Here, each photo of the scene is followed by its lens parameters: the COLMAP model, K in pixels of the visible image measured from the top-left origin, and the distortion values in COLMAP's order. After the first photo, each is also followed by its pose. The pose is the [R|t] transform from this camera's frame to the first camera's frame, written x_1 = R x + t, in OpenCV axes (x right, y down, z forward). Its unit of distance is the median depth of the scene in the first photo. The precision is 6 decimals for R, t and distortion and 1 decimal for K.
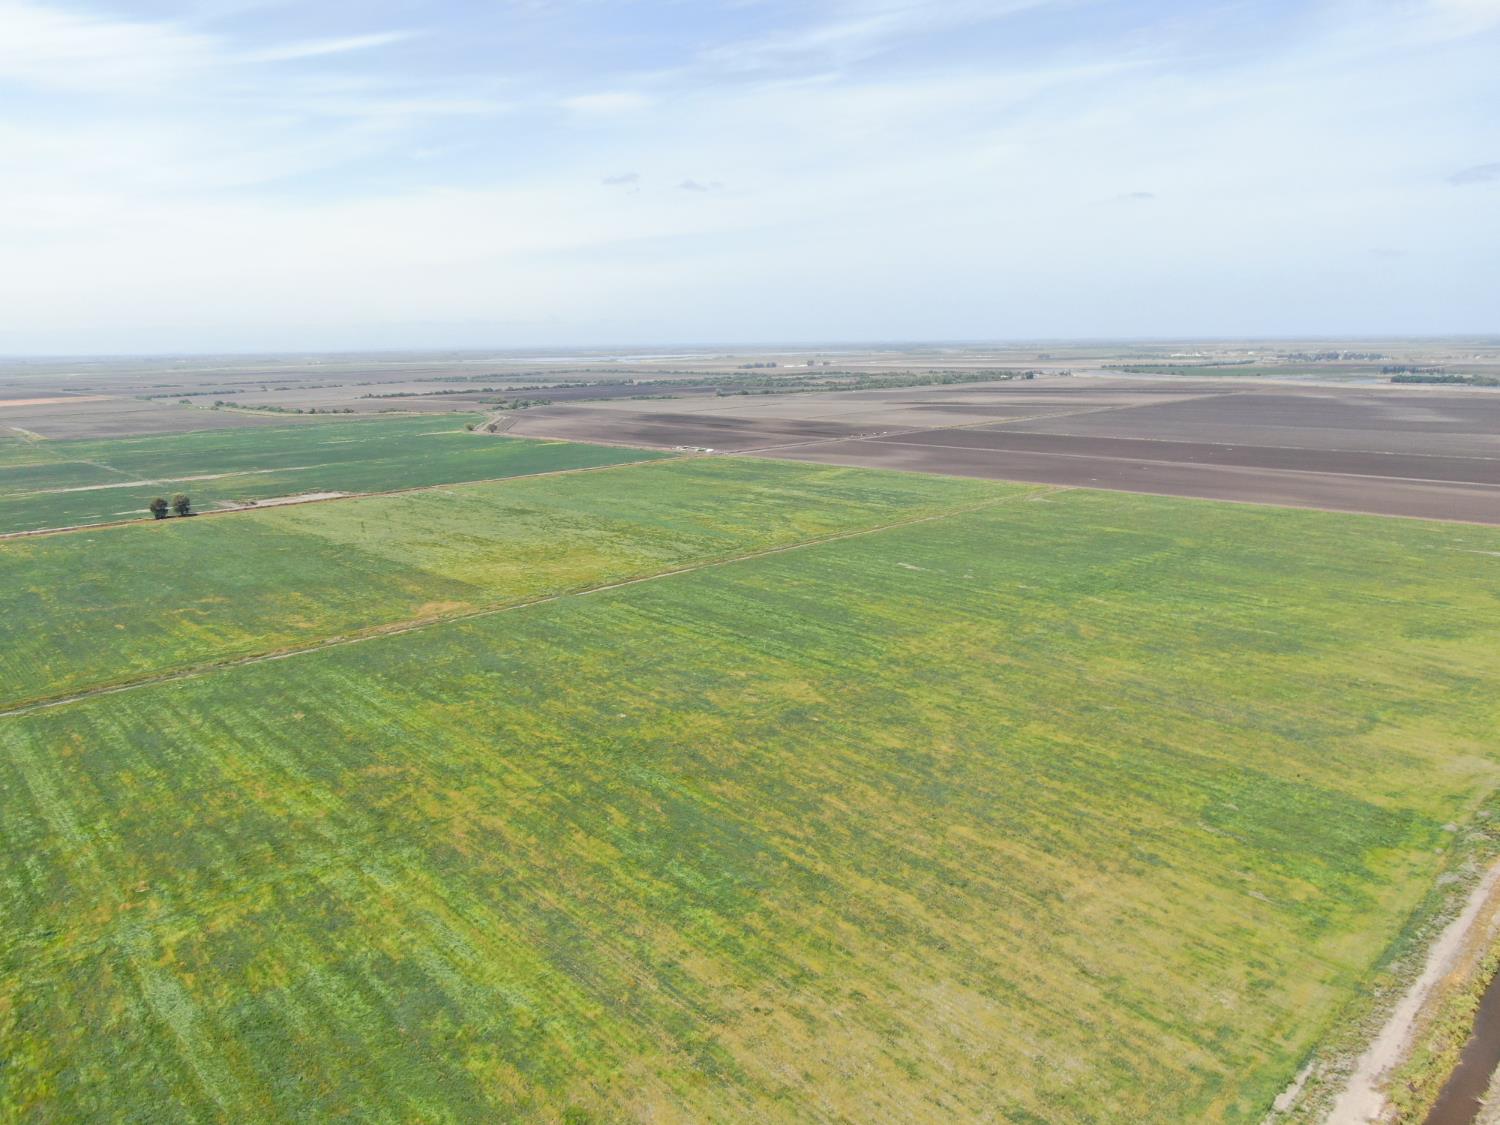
lens RADIAL K [[1069.8, 0, 745.9], [0, 1069.8, 554.4], [0, 0, 1]] dist [-0.016253, 0.001220]
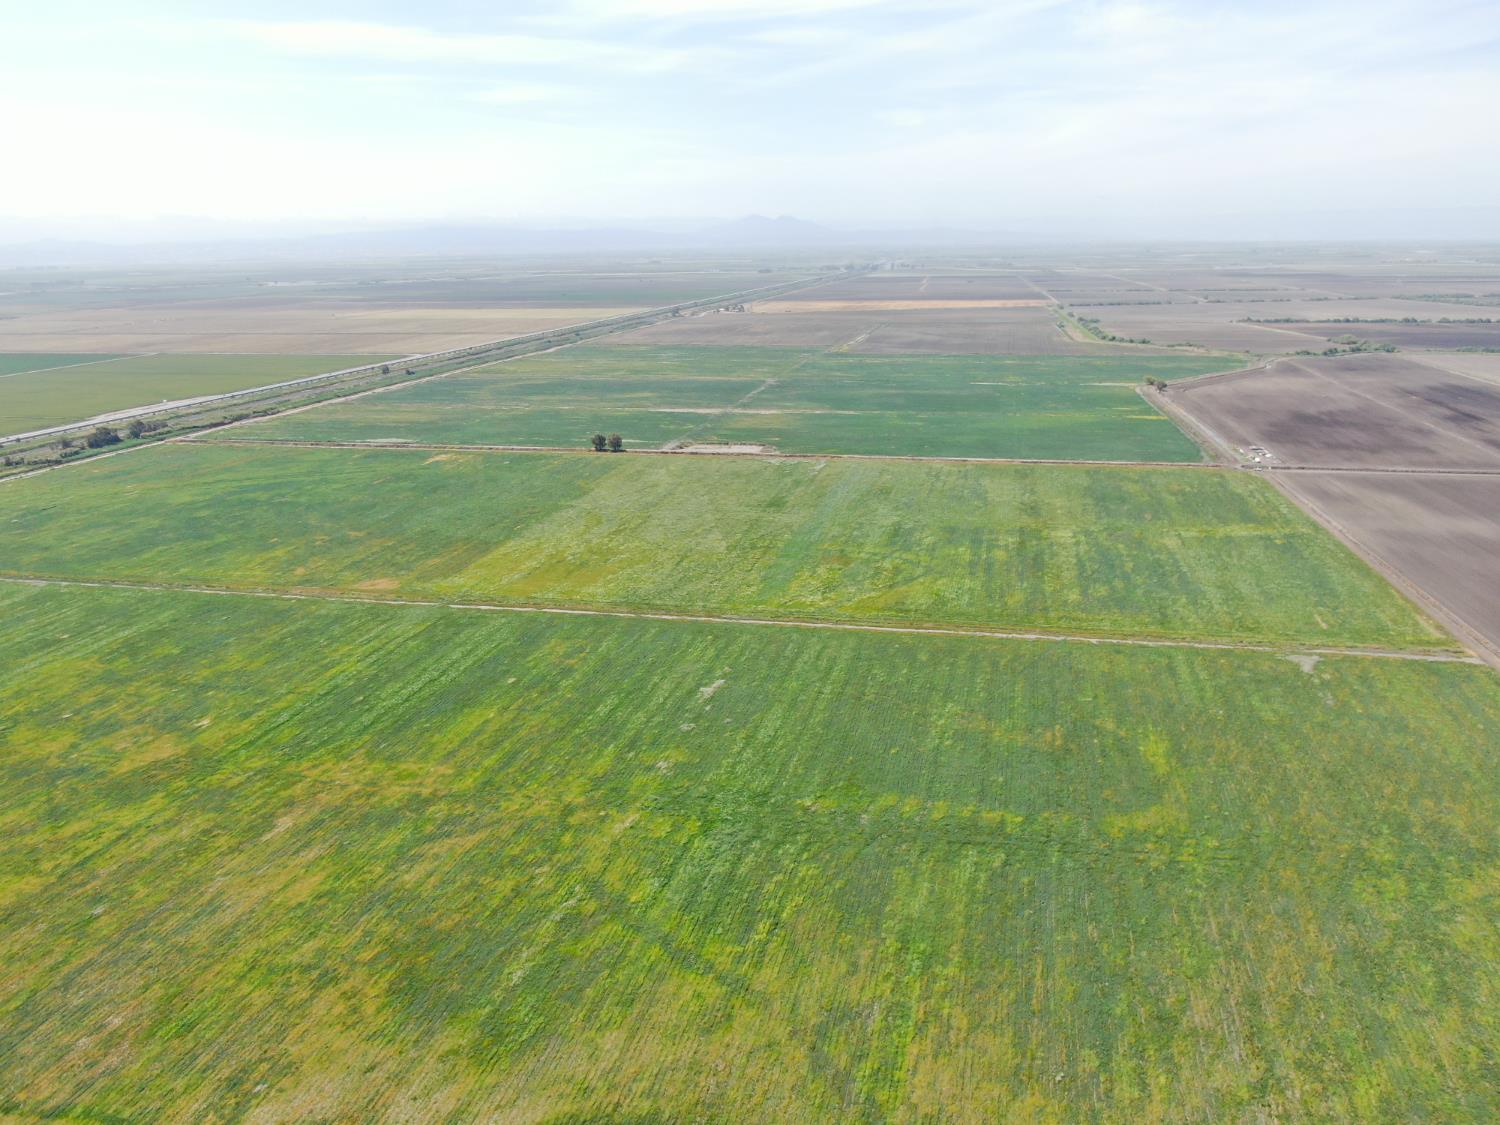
lens RADIAL K [[1069.8, 0, 745.4], [0, 1069.8, 555.7], [0, 0, 1]] dist [-0.016253, 0.001220]
pose [[0.556929, 0.238116, -0.795695, 1.235457], [-0.155226, 0.970983, 0.181925, -0.367307], [0.815926, 0.022194, 0.577730, 0.923189]]
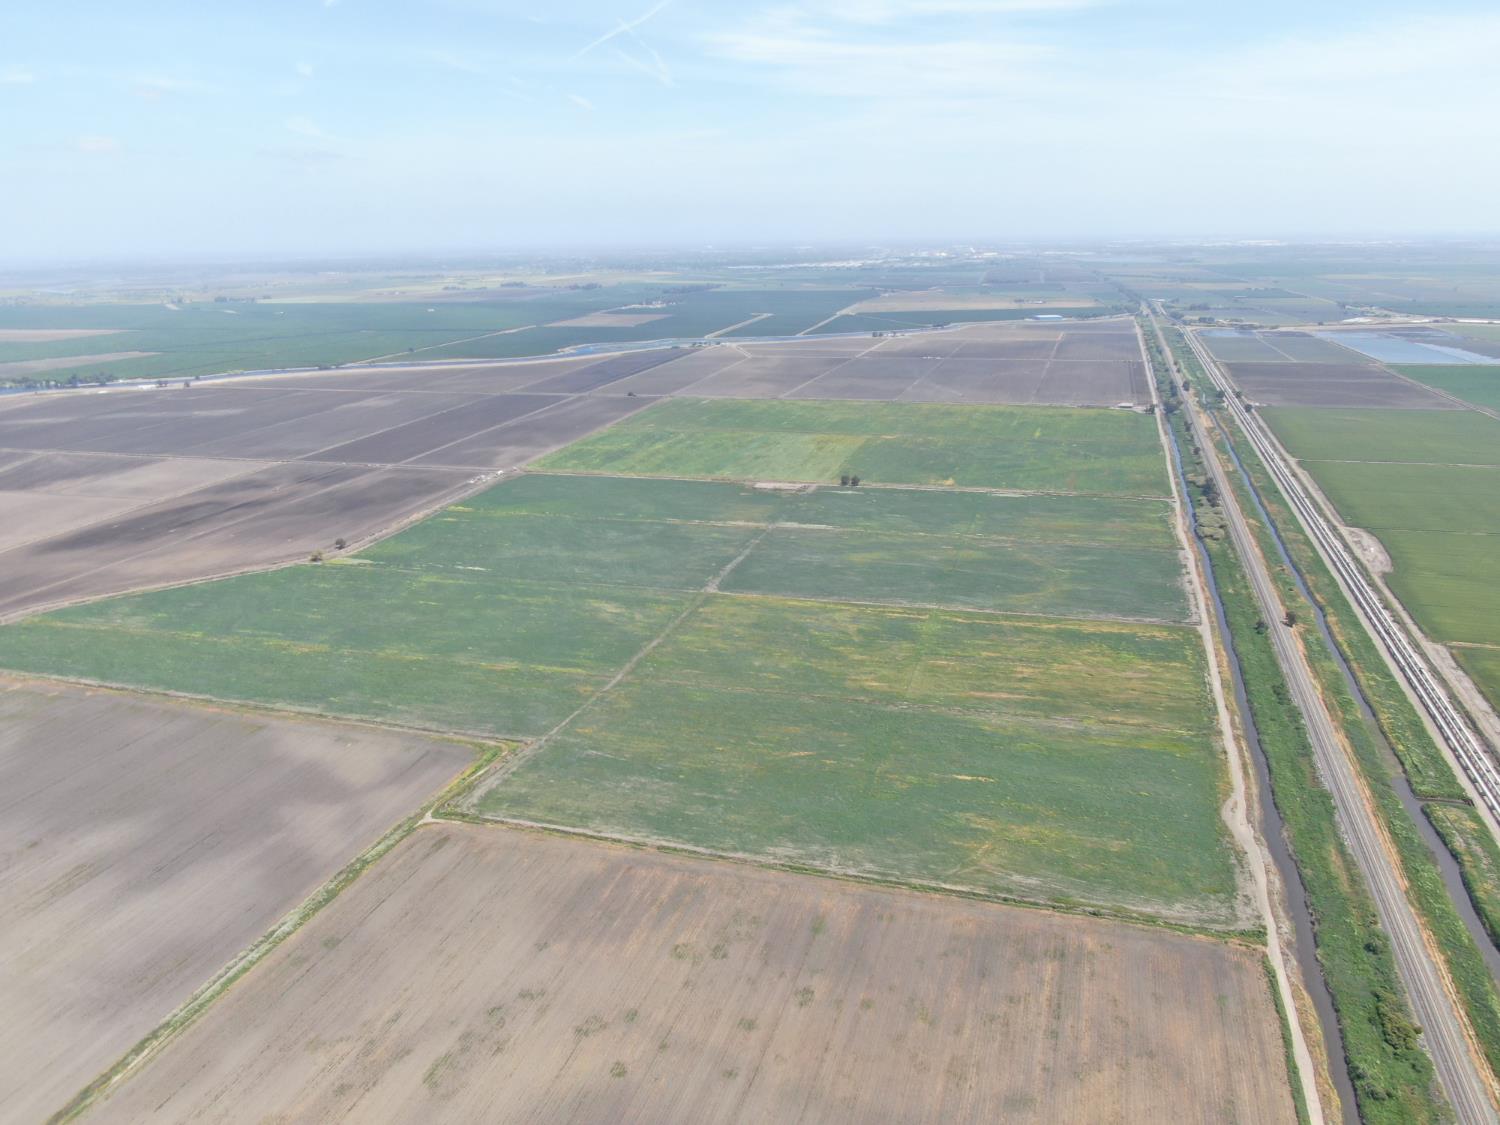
lens RADIAL K [[1094.5, 0, 752.3], [0, 1094.5, 548.5], [0, 0, 1]] dist [-0.018651, 0.005933]
pose [[-0.507165, -0.223808, 0.832282, -4.787882], [0.187998, 0.913710, 0.360265, -1.540223], [-0.841095, 0.339181, -0.421326, 4.523986]]
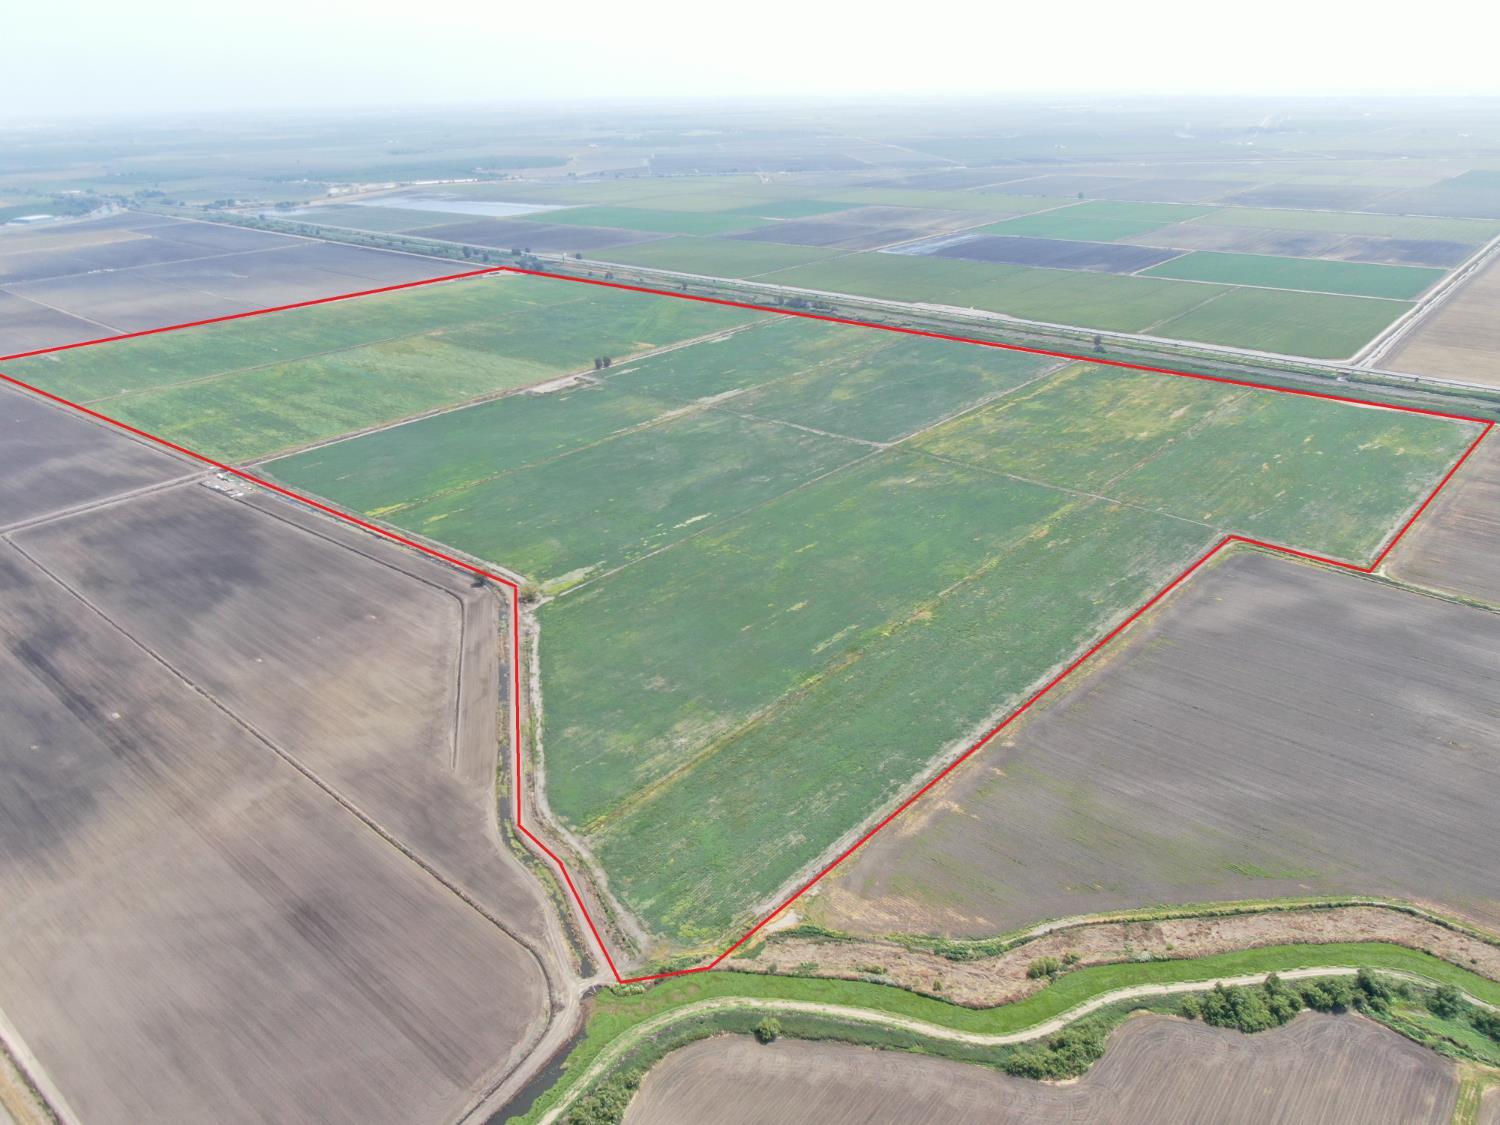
lens RADIAL K [[1069.8, 0, 746.3], [0, 1069.8, 568.9], [0, 0, 1]] dist [-0.016253, 0.001220]
pose [[-0.995566, 0.066055, -0.066975, -1.415487], [0.014461, 0.810984, 0.584889, -1.882148], [0.092951, 0.581327, -0.808343, 6.100262]]
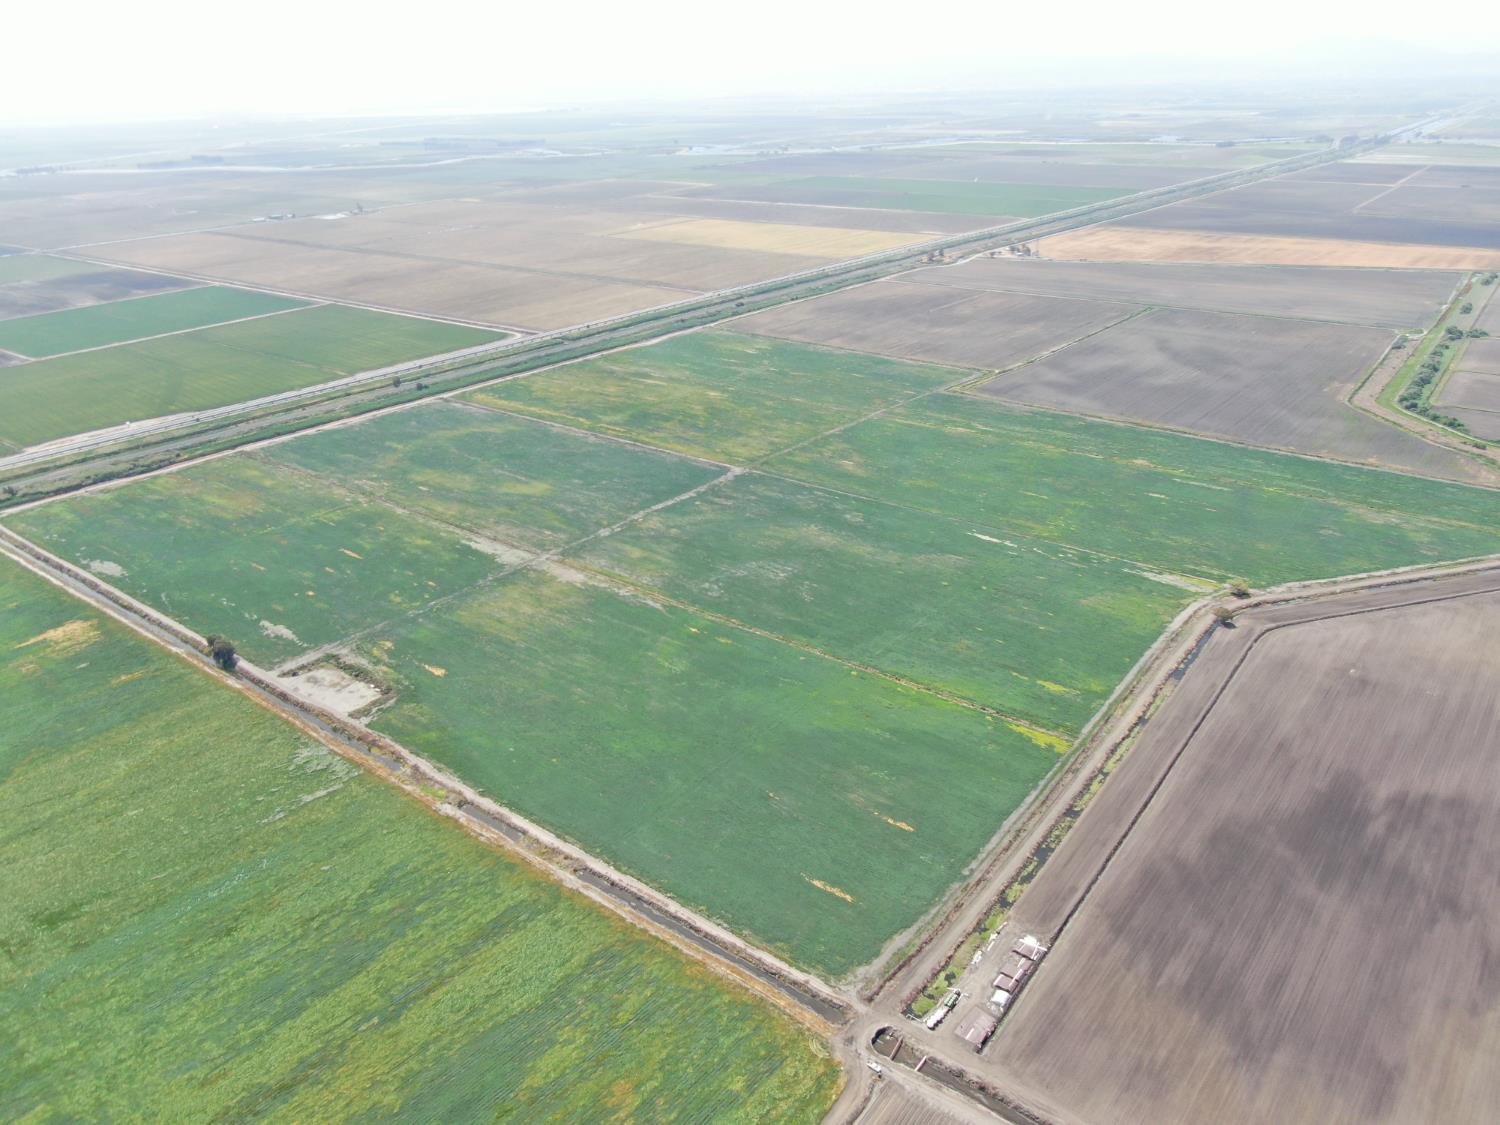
lens RADIAL K [[1069.8, 0, 746.3], [0, 1069.8, 565.5], [0, 0, 1]] dist [-0.016253, 0.001220]
pose [[0.125883, 0.422549, -0.897555, 0.749814], [-0.170694, 0.900485, 0.399988, -1.256832], [0.977250, 0.102855, 0.185482, 2.801227]]
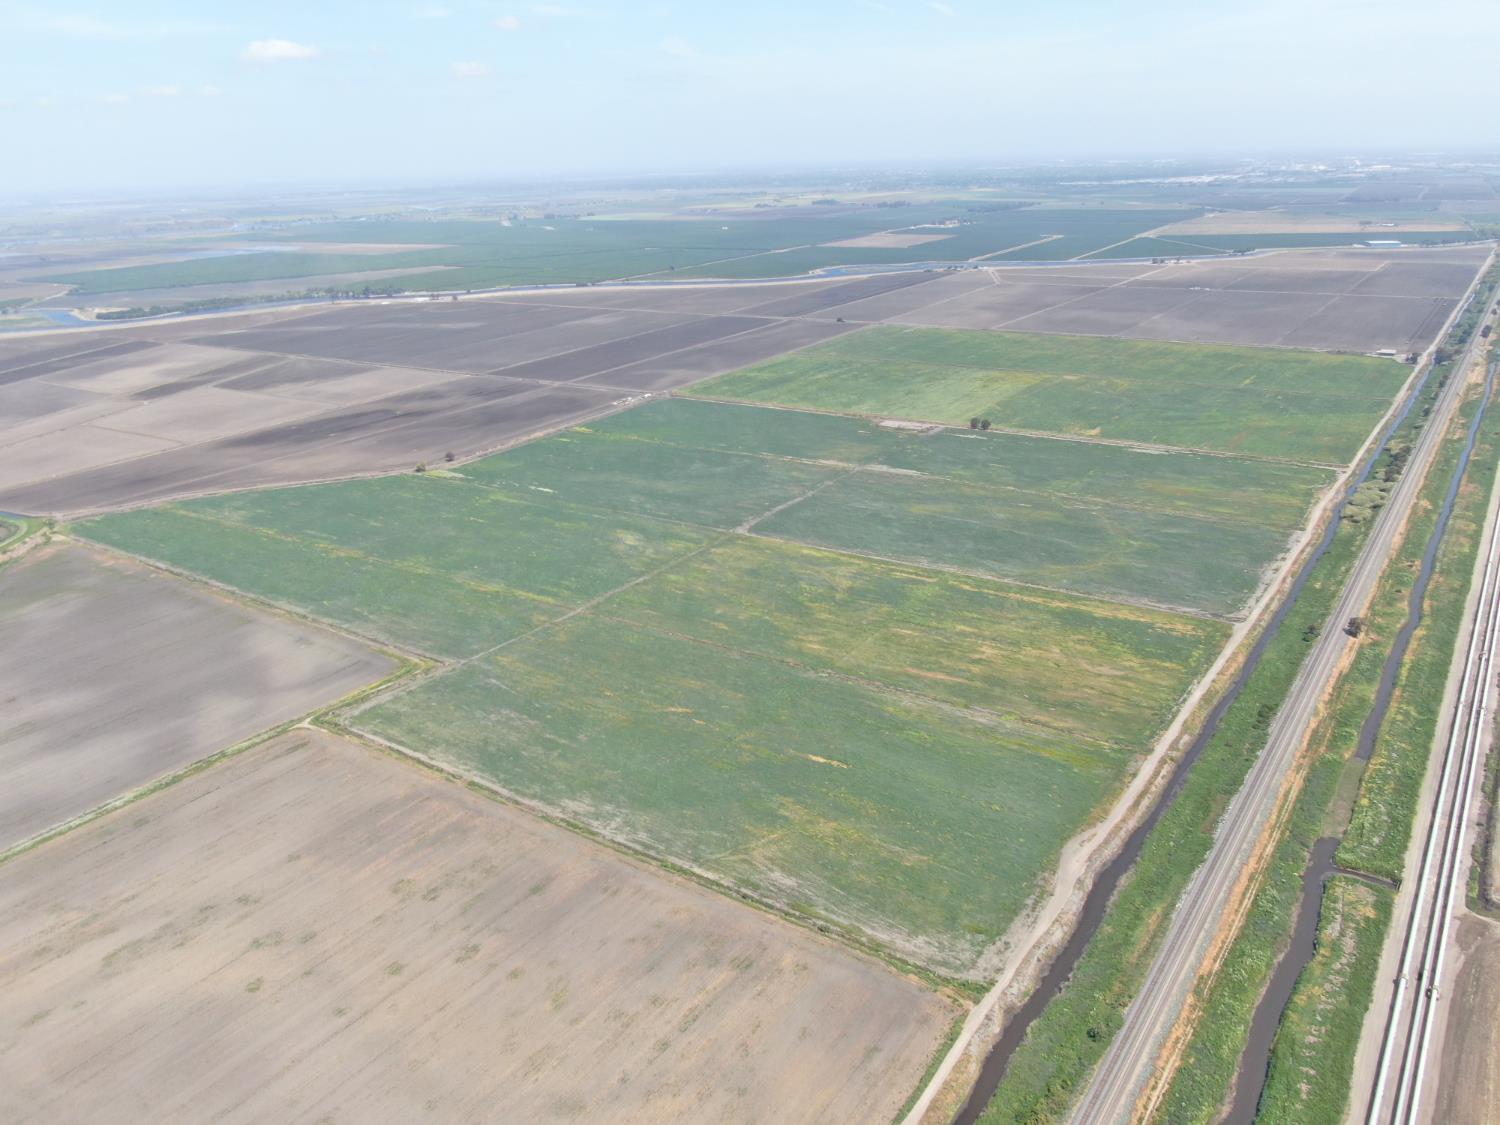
lens RADIAL K [[1094.5, 0, 753.4], [0, 1094.5, 561.3], [0, 0, 1]] dist [-0.018651, 0.005933]
pose [[-0.221841, -0.326227, 0.918892, -4.997416], [0.221327, 0.900930, 0.373283, -1.375532], [-0.949632, 0.286185, -0.127660, 3.699821]]
